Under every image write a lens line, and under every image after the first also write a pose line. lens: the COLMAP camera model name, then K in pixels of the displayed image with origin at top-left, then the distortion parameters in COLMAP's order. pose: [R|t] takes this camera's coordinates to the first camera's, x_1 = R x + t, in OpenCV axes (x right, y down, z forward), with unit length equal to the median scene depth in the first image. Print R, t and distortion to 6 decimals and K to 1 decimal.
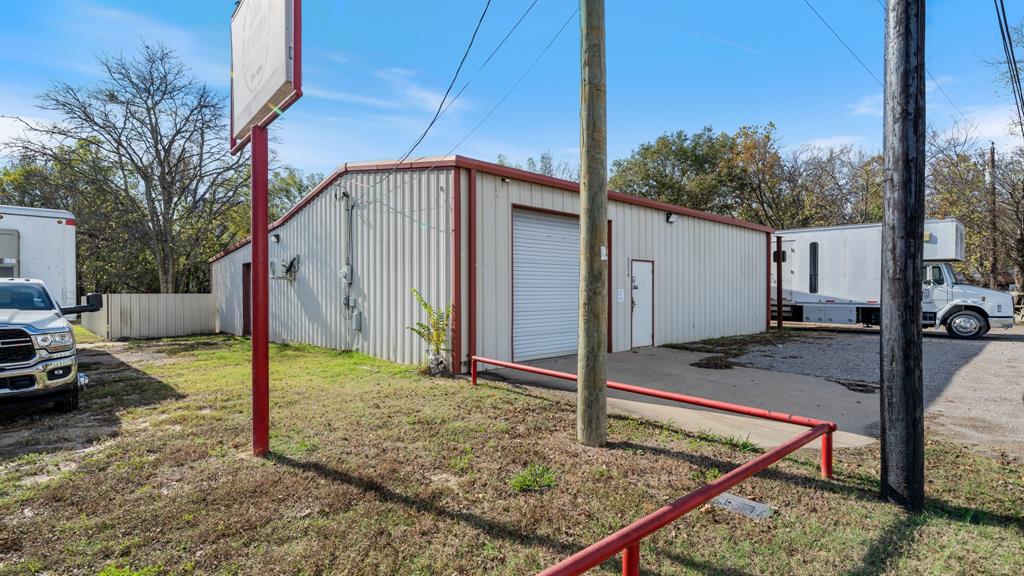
lens RADIAL K [[480.7, 0, 507.8], [0, 480.7, 292.3], [0, 0, 1]] dist [-0.000645, -0.000110]
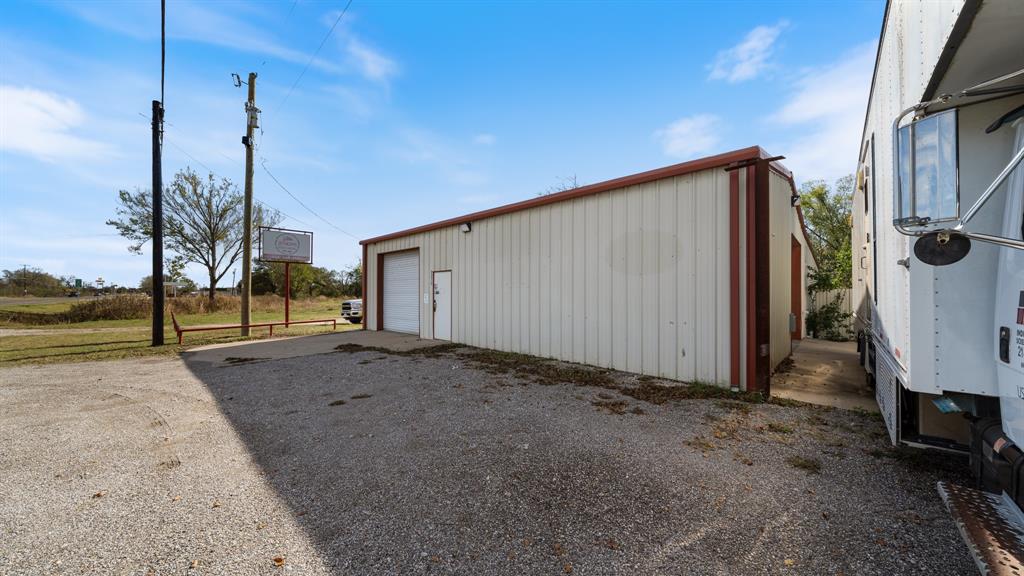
lens RADIAL K [[352.5, 0, 515.7], [0, 352.5, 289.1], [0, 0, 1]] dist [-0.006550, -0.000303]
pose [[0.115378, -0.003483, -0.993316, 1.205285], [0.005495, 0.999981, -0.002868, -0.016235], [0.993306, -0.005127, 0.115395, 1.073263]]
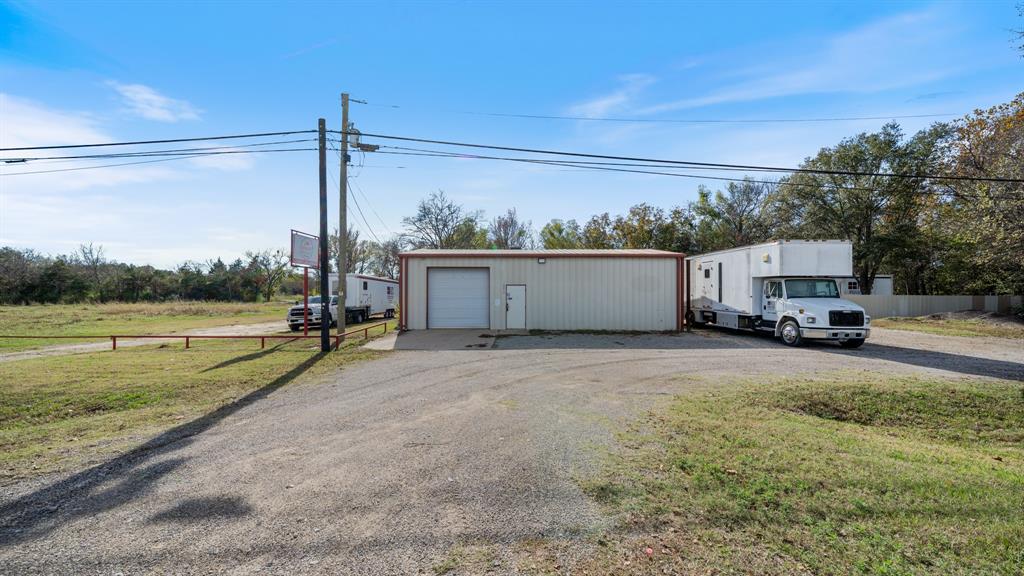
lens RADIAL K [[376.3, 0, 509.8], [0, 376.3, 292.4], [0, 0, 1]] dist [-0.000533, -0.000037]
pose [[0.747313, 0.000949, -0.664471, 1.281049], [-0.004240, 0.999985, -0.003341, -0.030116], [0.664458, 0.005314, 0.747306, -0.168311]]
